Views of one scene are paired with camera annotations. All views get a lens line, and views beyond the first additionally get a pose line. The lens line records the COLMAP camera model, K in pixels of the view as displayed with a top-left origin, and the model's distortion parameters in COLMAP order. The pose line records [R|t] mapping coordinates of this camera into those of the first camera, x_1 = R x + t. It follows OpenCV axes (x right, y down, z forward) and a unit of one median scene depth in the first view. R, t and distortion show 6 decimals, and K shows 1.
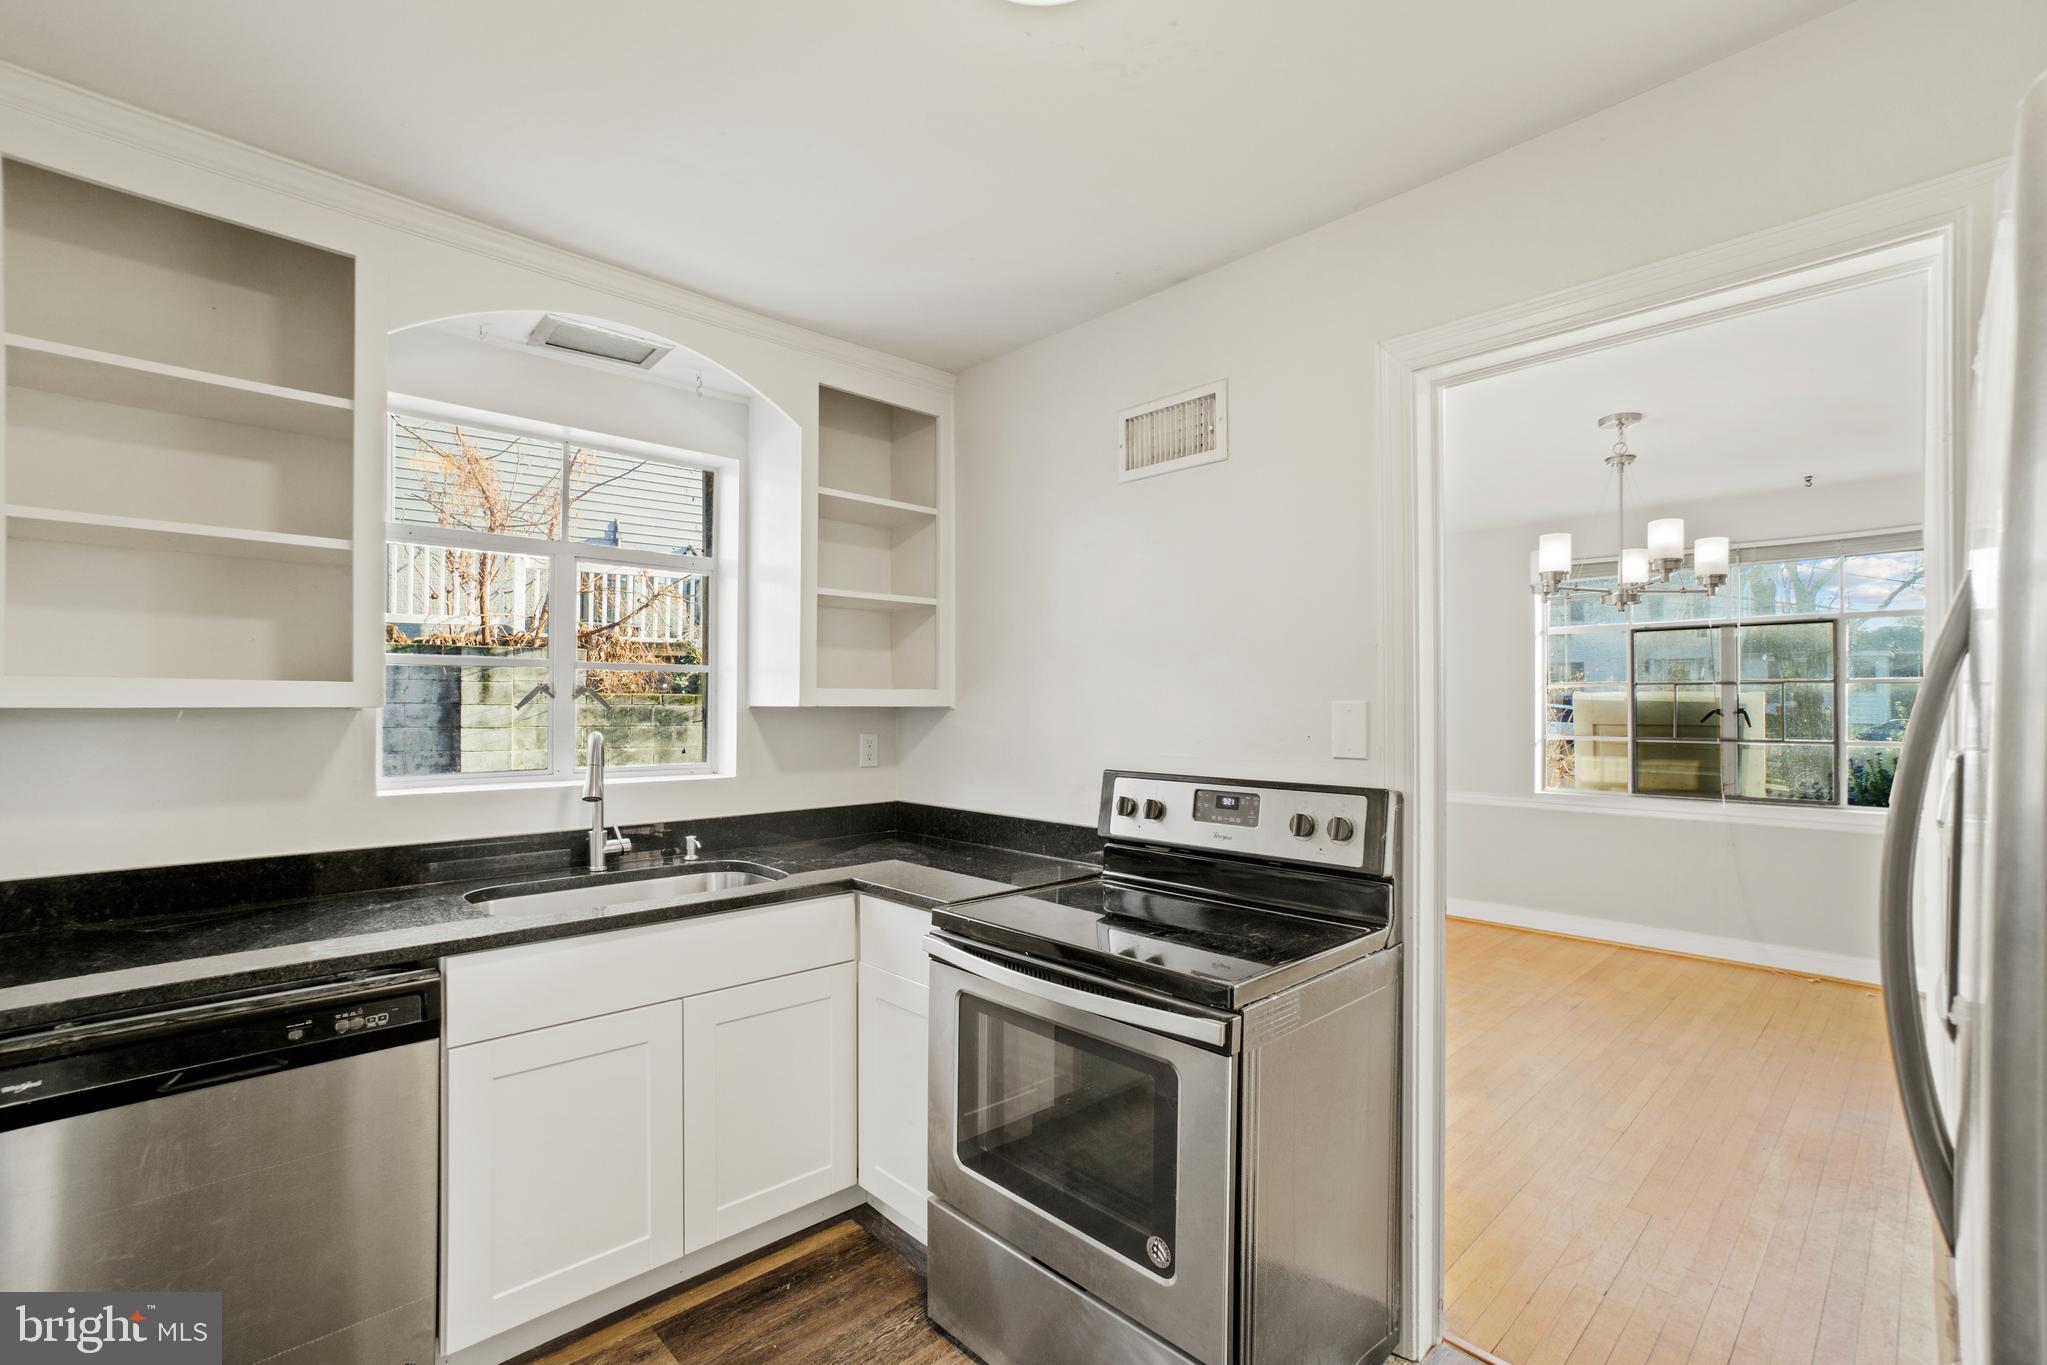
lens RADIAL K [[917.7, 0, 1017.4], [0, 917.7, 684.2], [0, 0, 1]] dist [-0.044752, 0.021656]
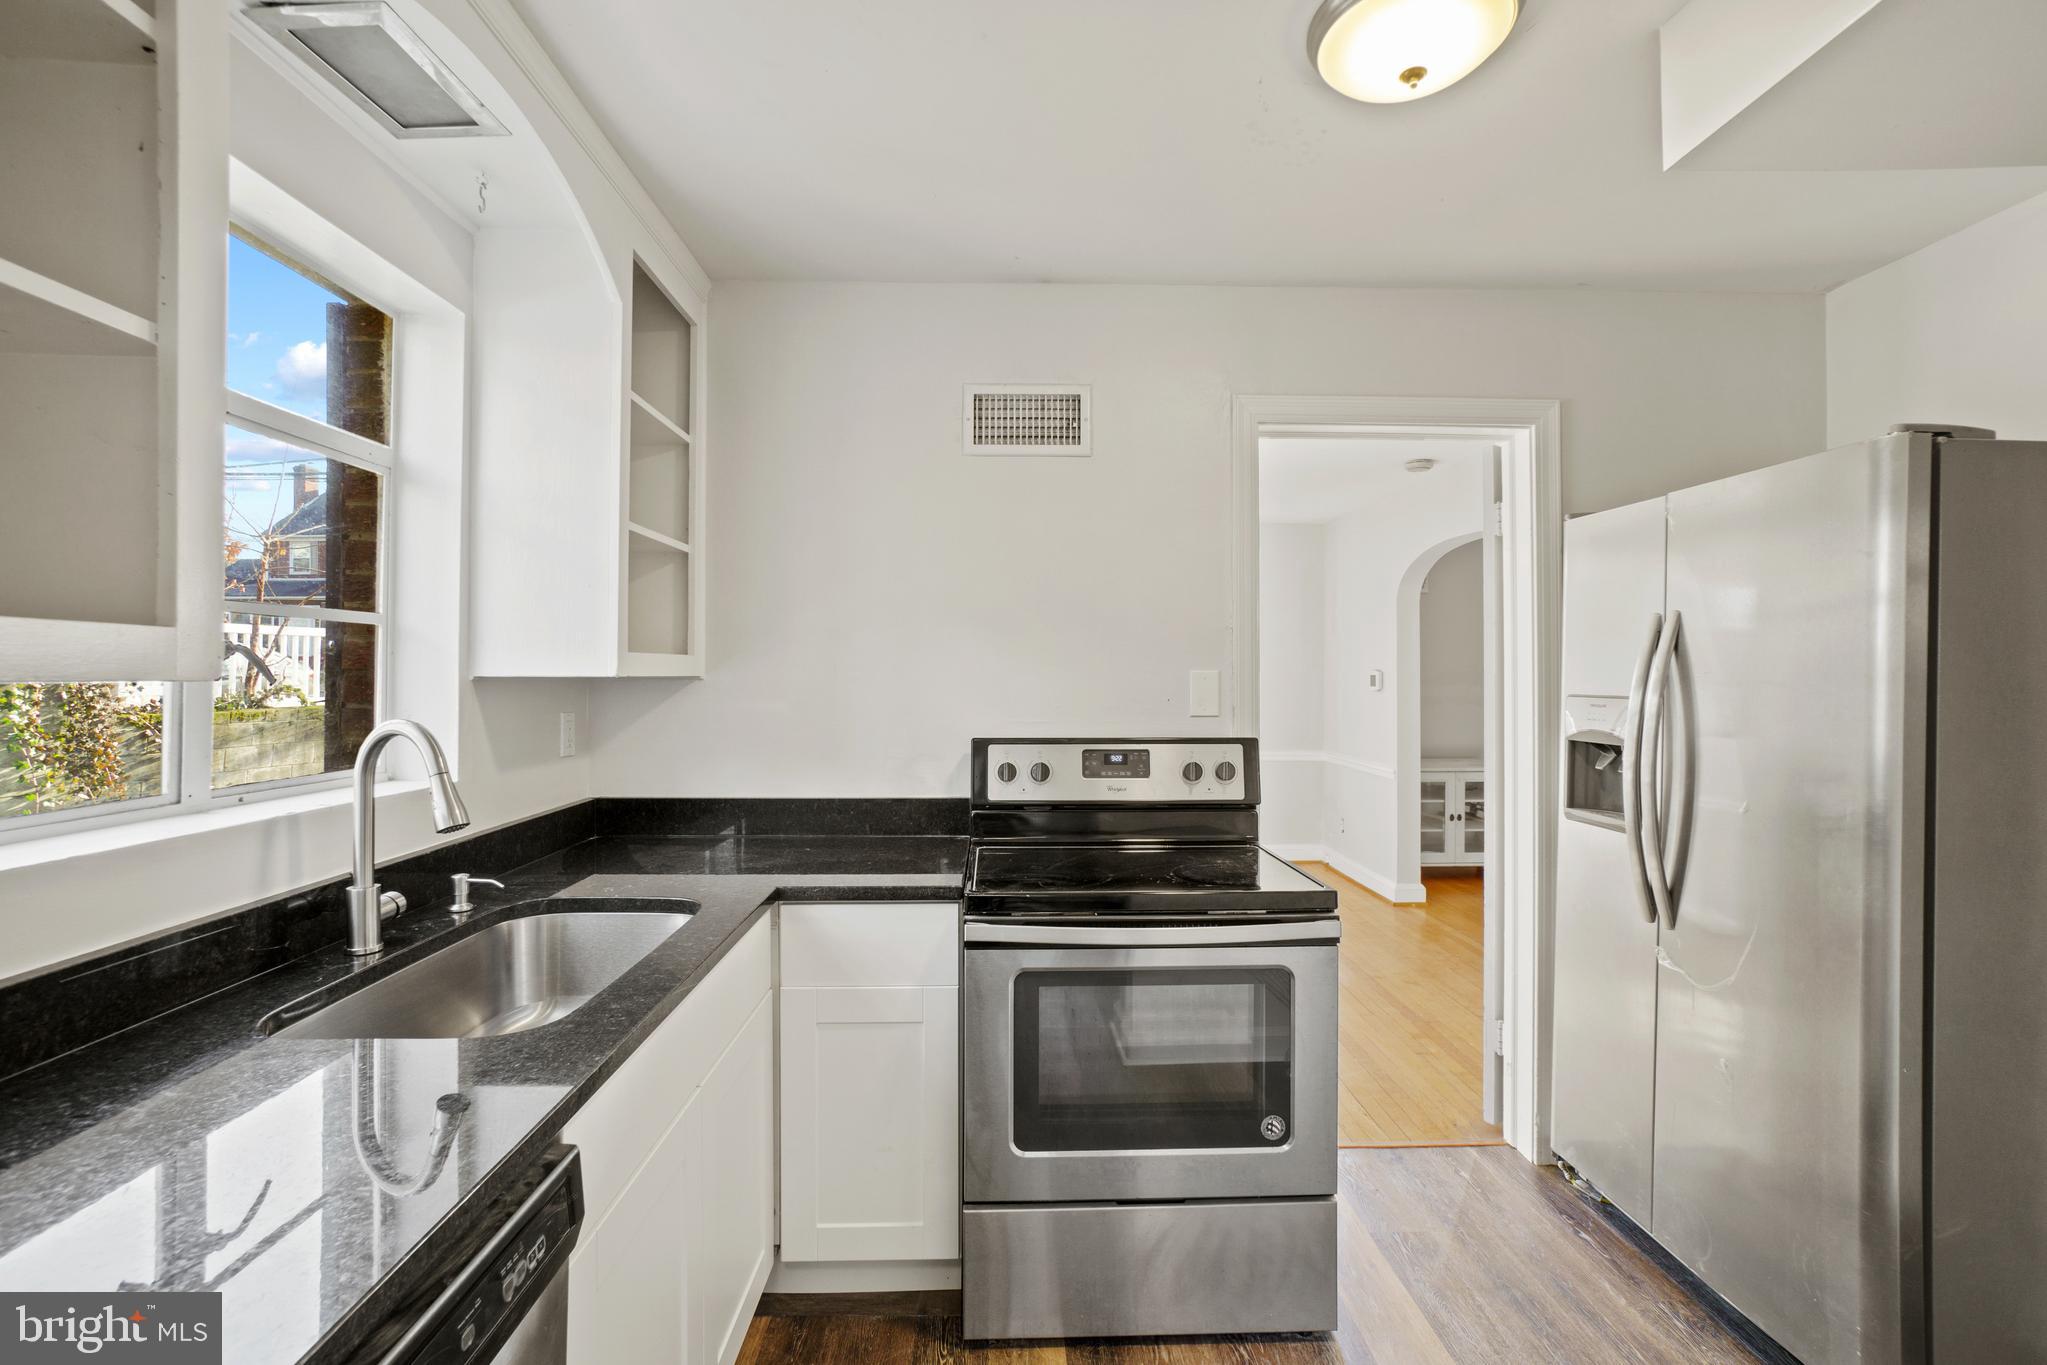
lens RADIAL K [[917.7, 0, 1017.4], [0, 917.7, 684.2], [0, 0, 1]] dist [-0.044752, 0.021656]
pose [[0.656874, -0.006875, 0.753969, -0.691441], [-0.014541, 0.999657, 0.021784, 0.011231], [-0.753860, -0.025272, 0.656549, 0.324076]]
